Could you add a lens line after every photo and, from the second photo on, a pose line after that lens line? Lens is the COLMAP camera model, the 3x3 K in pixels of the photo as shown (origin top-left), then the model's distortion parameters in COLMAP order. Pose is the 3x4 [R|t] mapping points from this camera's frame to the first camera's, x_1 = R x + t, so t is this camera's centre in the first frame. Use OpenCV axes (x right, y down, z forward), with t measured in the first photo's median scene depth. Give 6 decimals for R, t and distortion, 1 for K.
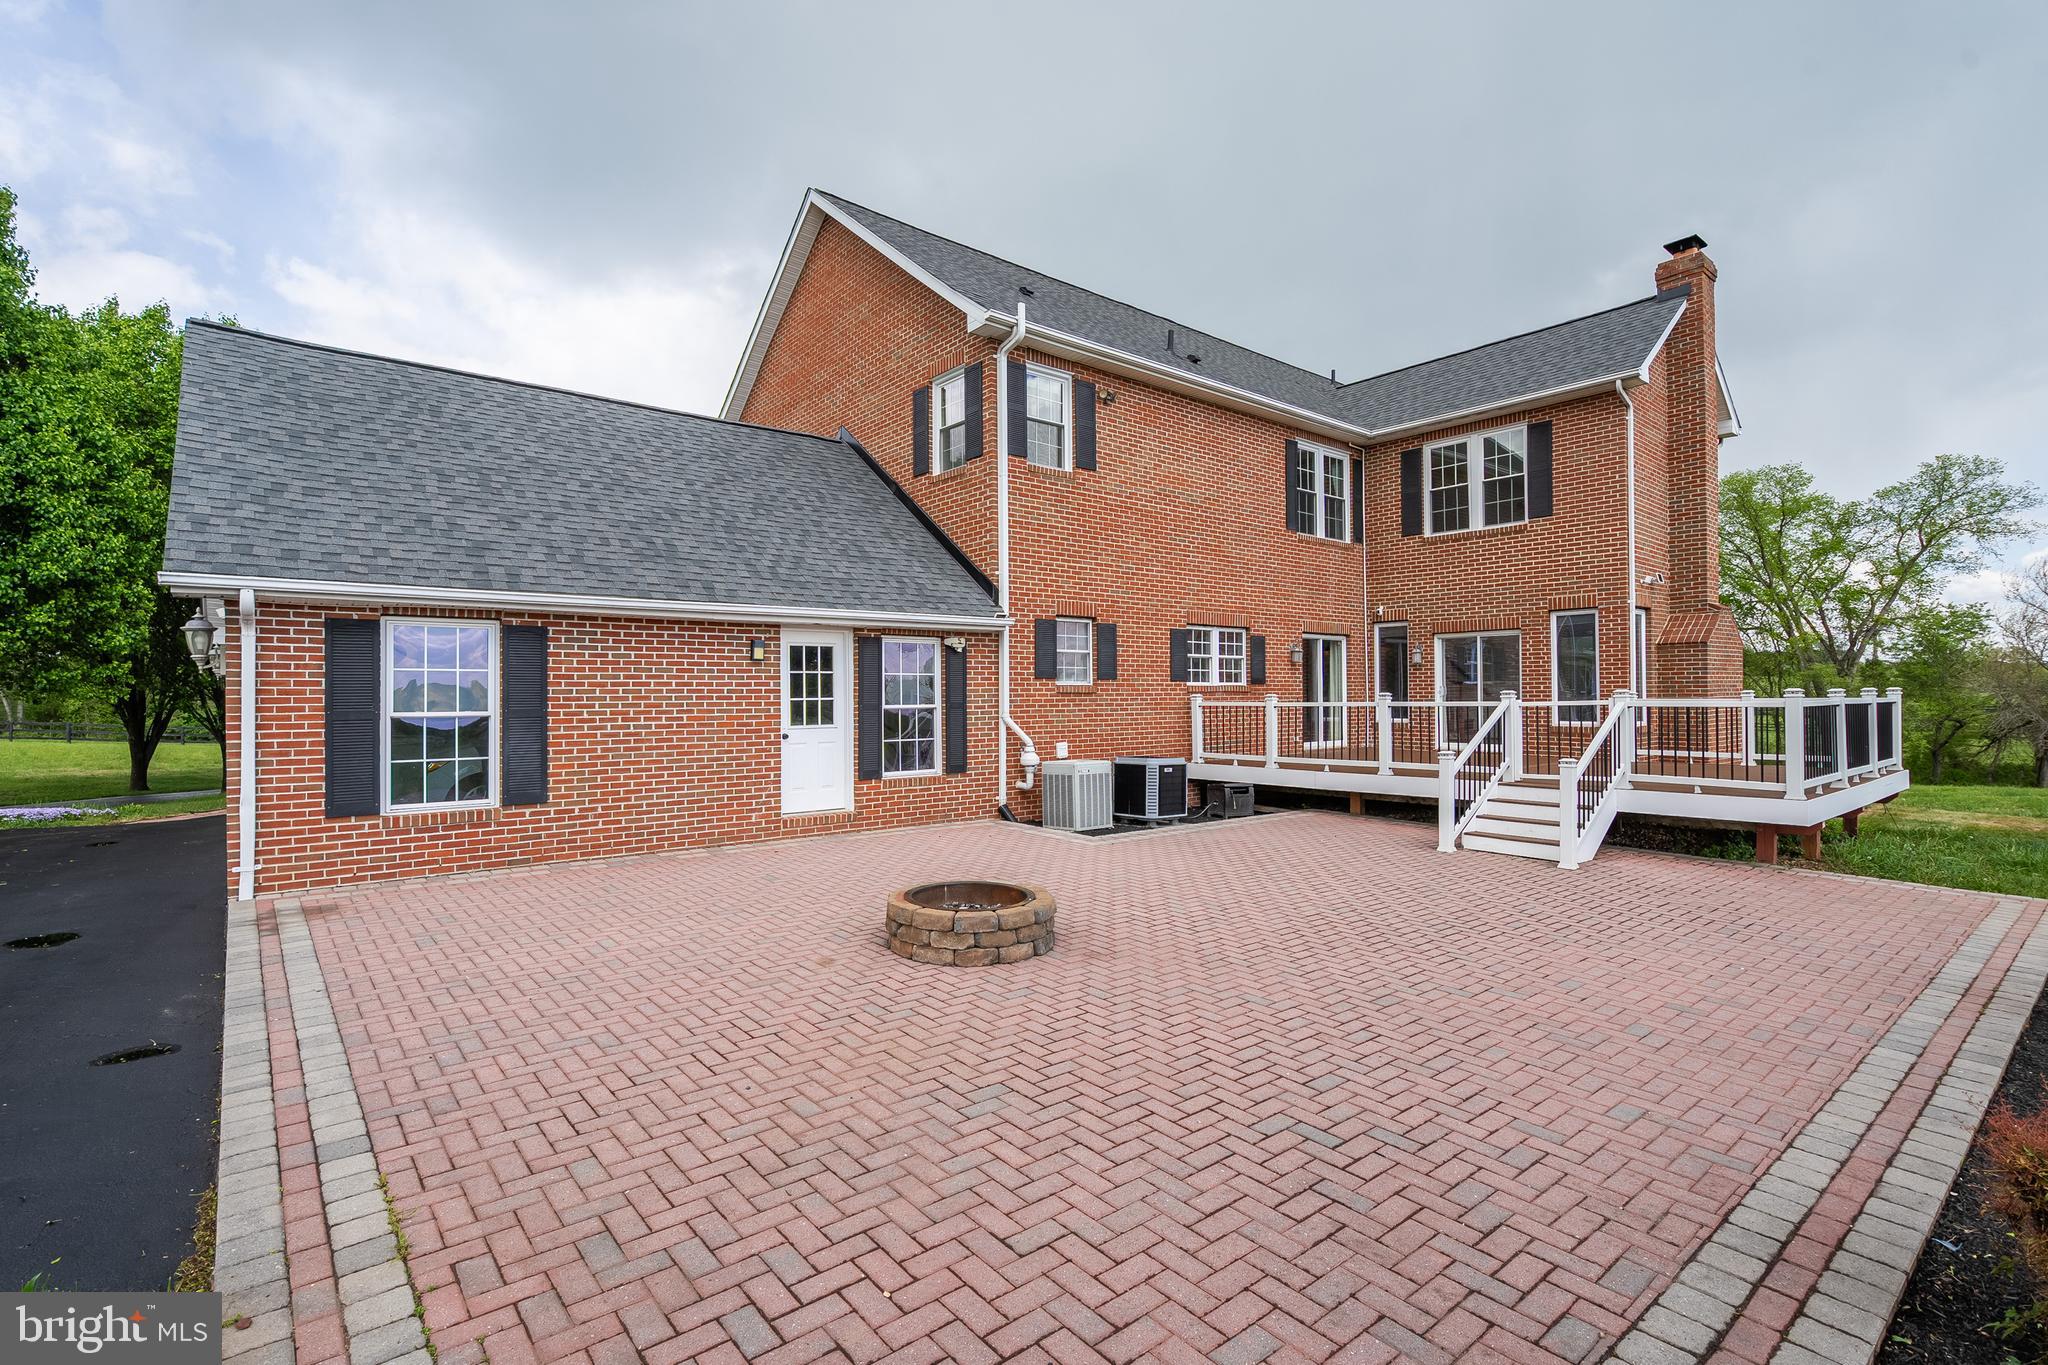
lens RADIAL K [[932.0, 0, 1038.9], [0, 932.0, 688.0], [0, 0, 1]] dist [-0.002807, 0.000783]
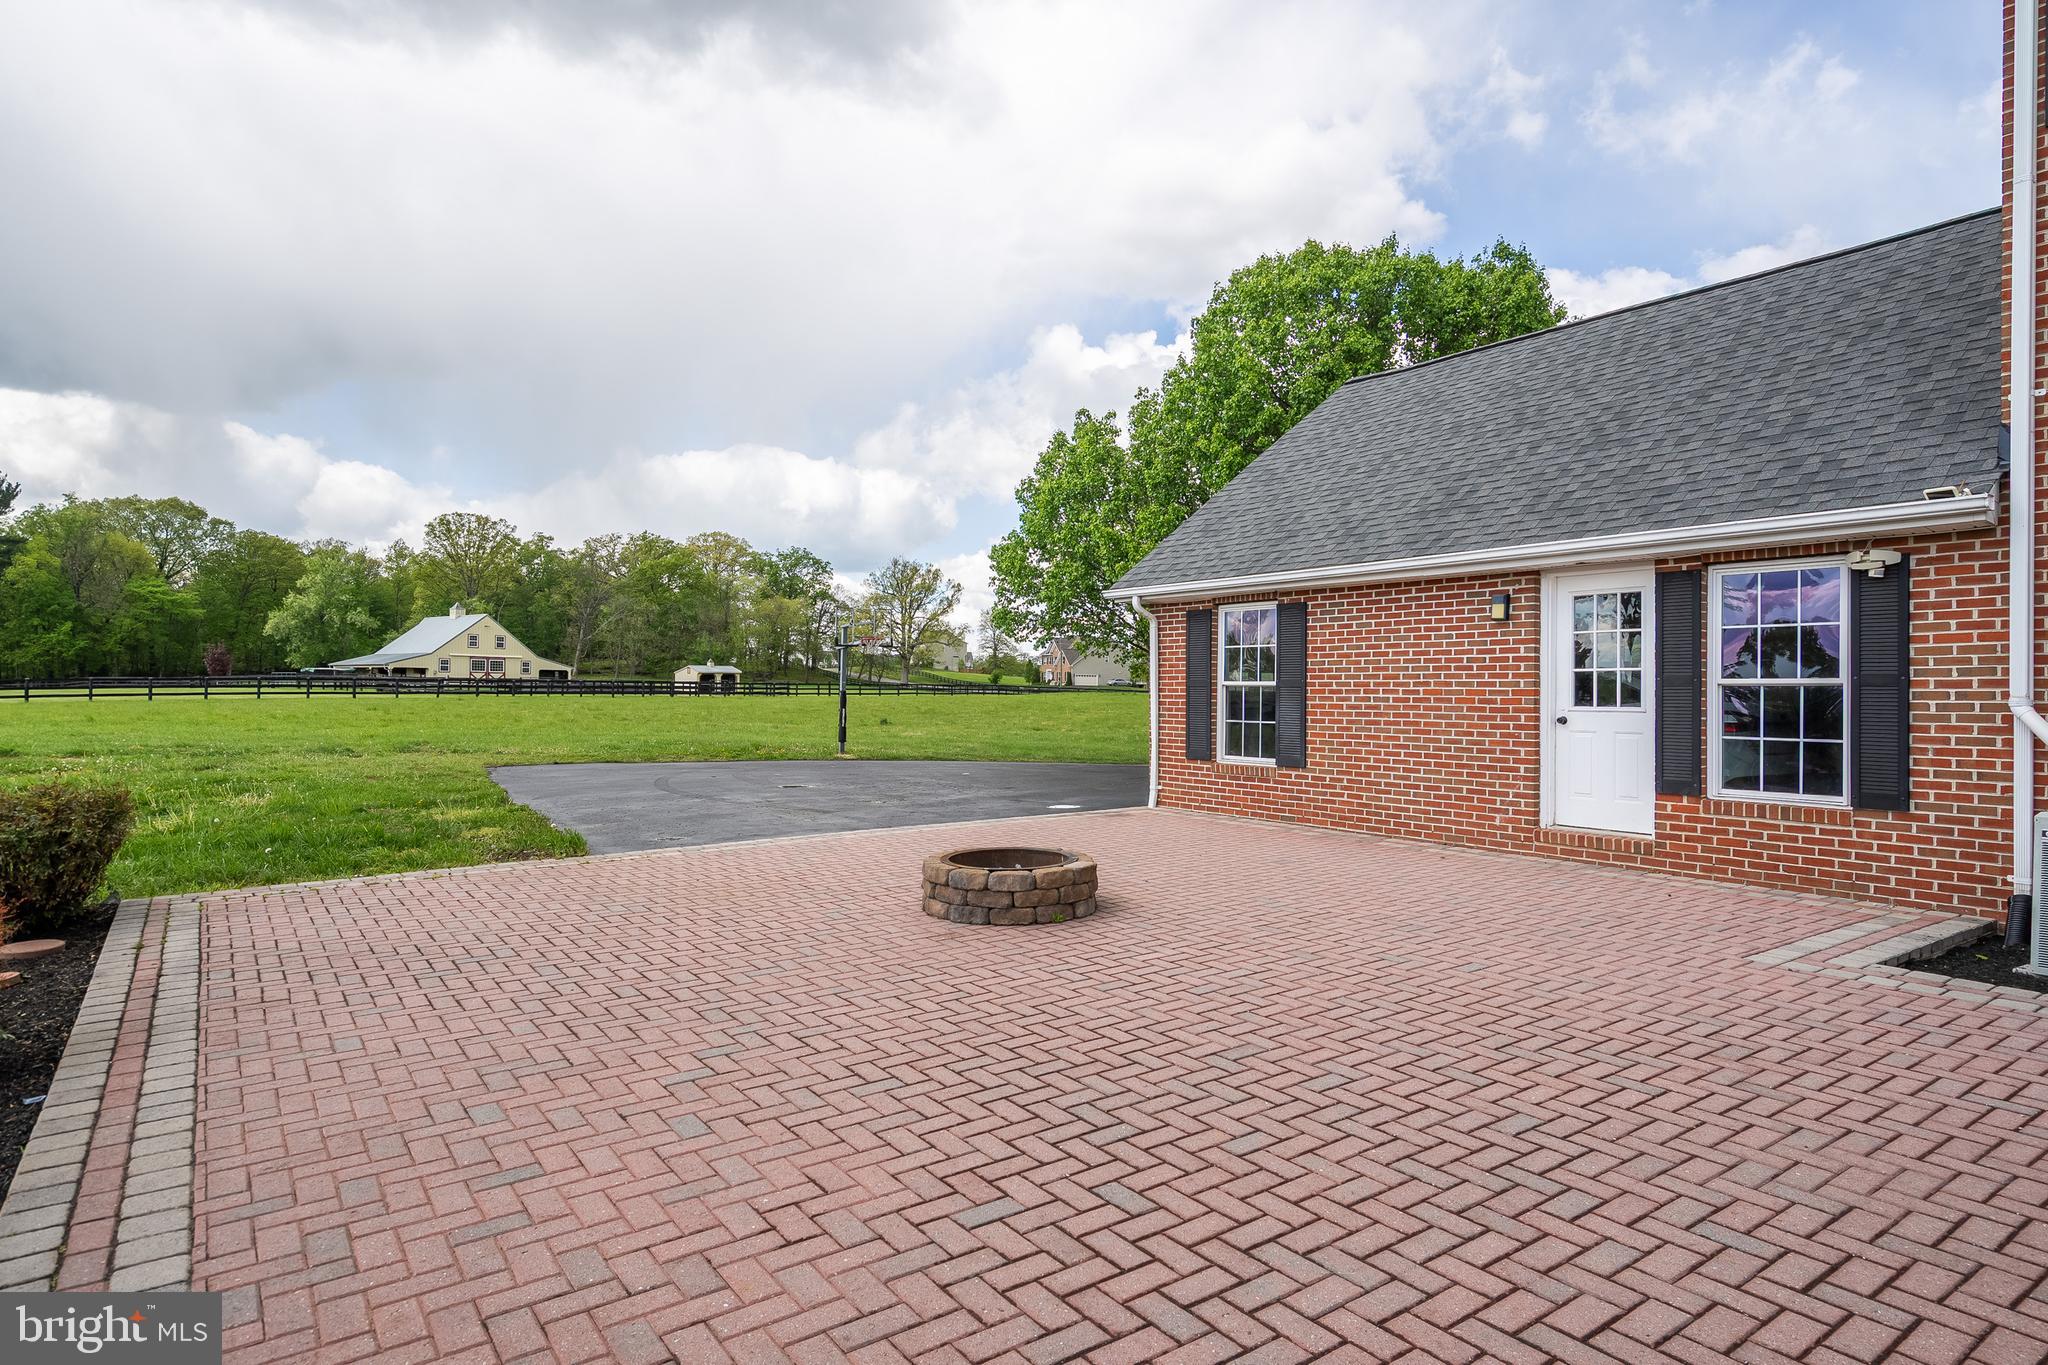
lens RADIAL K [[1115.6, 0, 1034.5], [0, 1115.6, 680.4], [0, 0, 1]] dist [0.004199, 0.002395]
pose [[-0.052000, -0.004761, -0.998636, 0.673588], [-0.000818, 0.999989, -0.004725, 0.026534], [0.998647, 0.000571, -0.052003, 0.675465]]
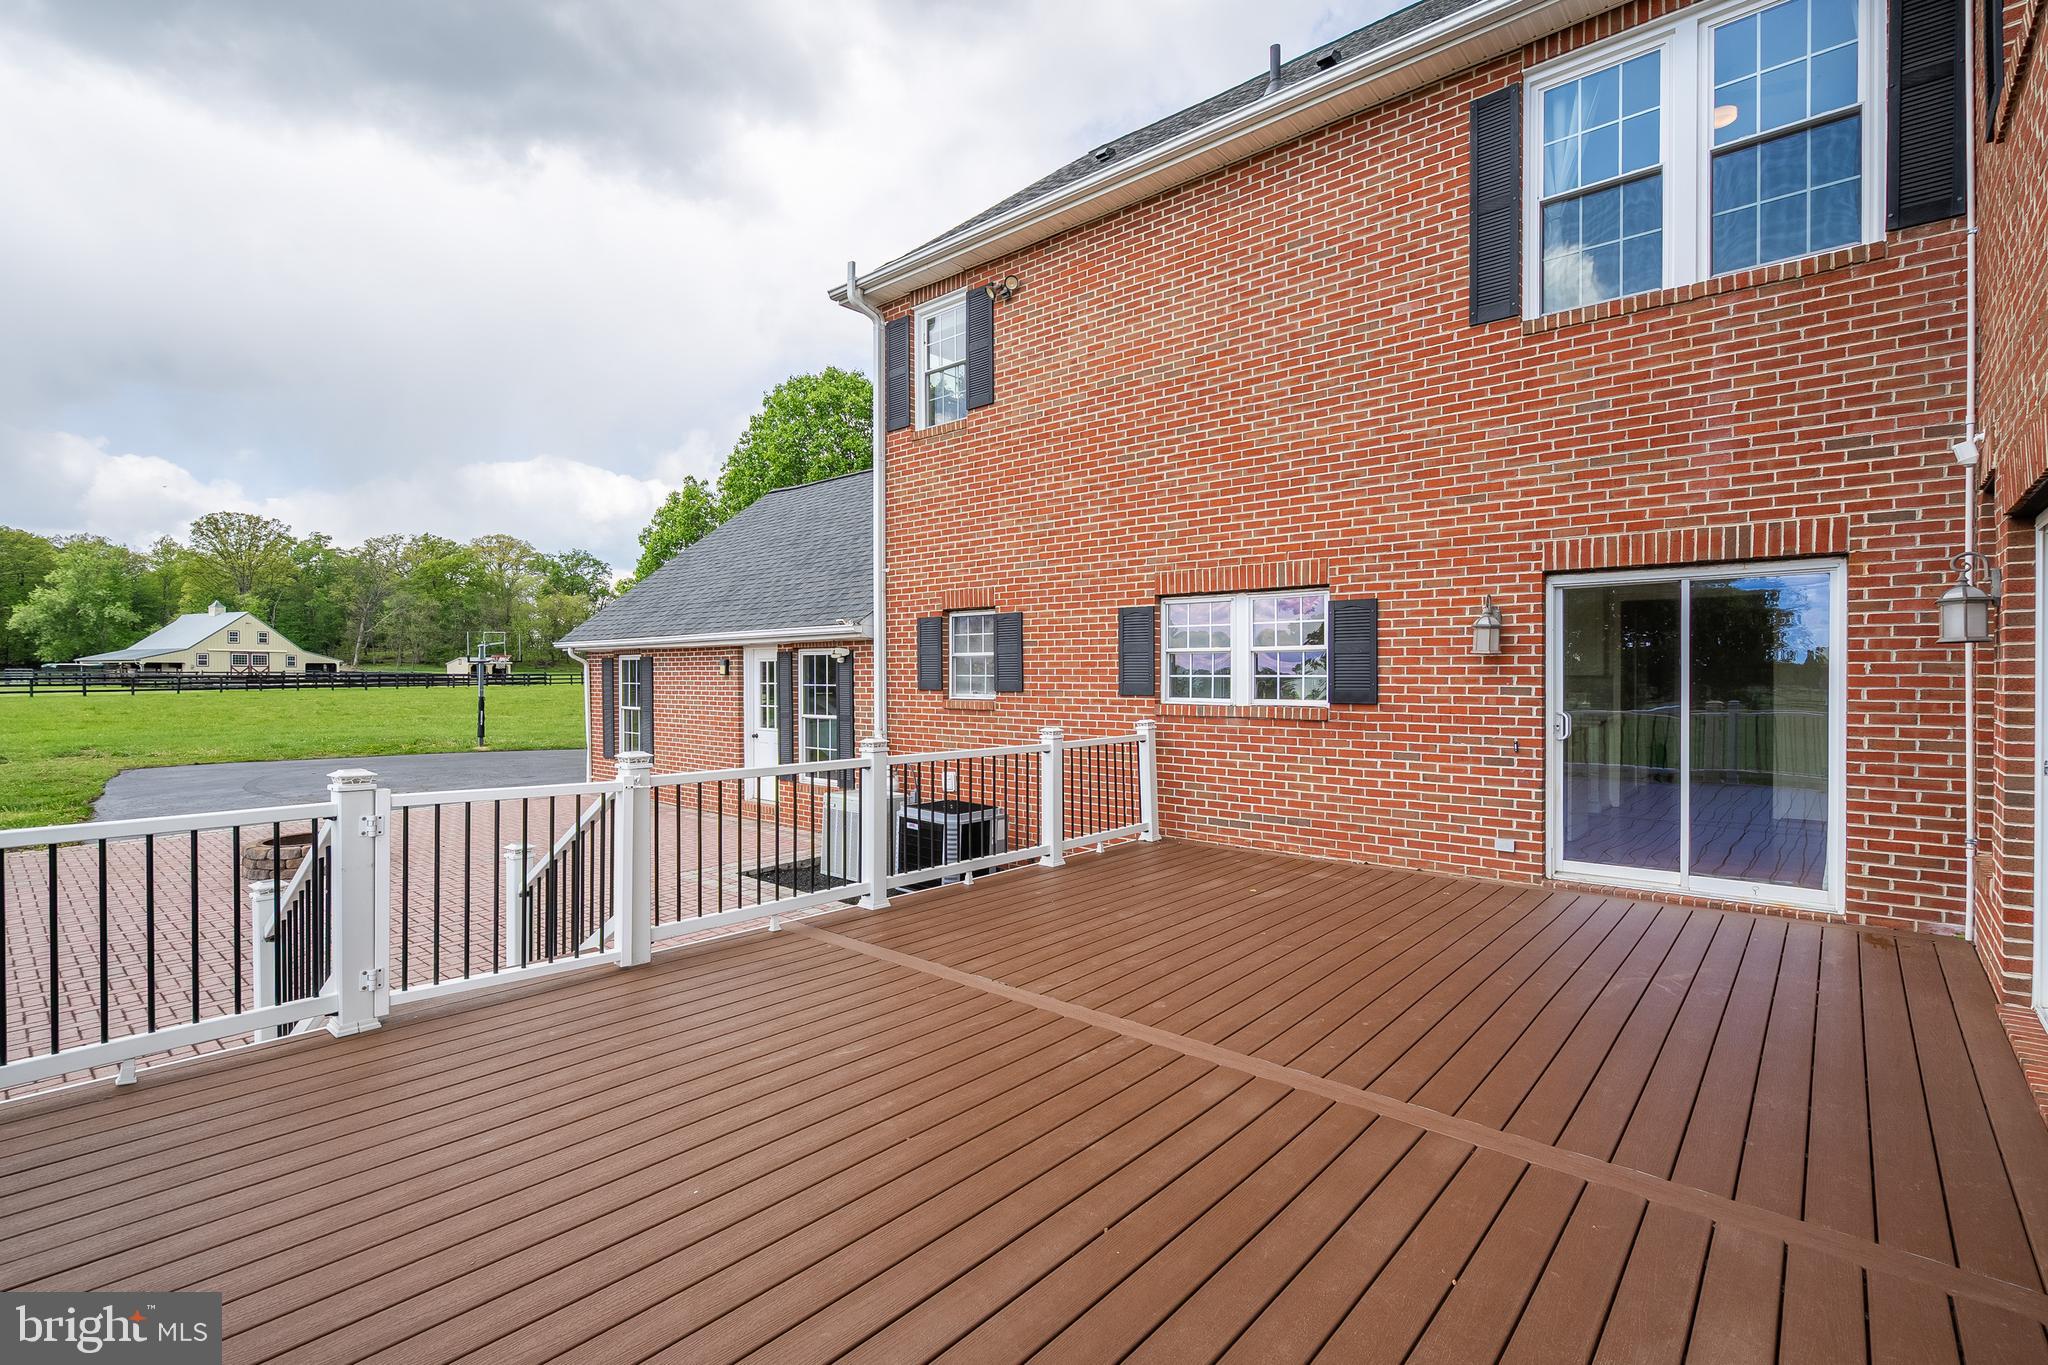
lens RADIAL K [[932.0, 0, 1025.5], [0, 932.0, 678.7], [0, 0, 1]] dist [-0.002807, 0.000783]
pose [[0.165822, 0.012994, -0.986070, 1.063344], [0.010108, 0.999838, 0.014875, -0.041316], [0.986104, -0.012434, 0.165664, 1.232407]]
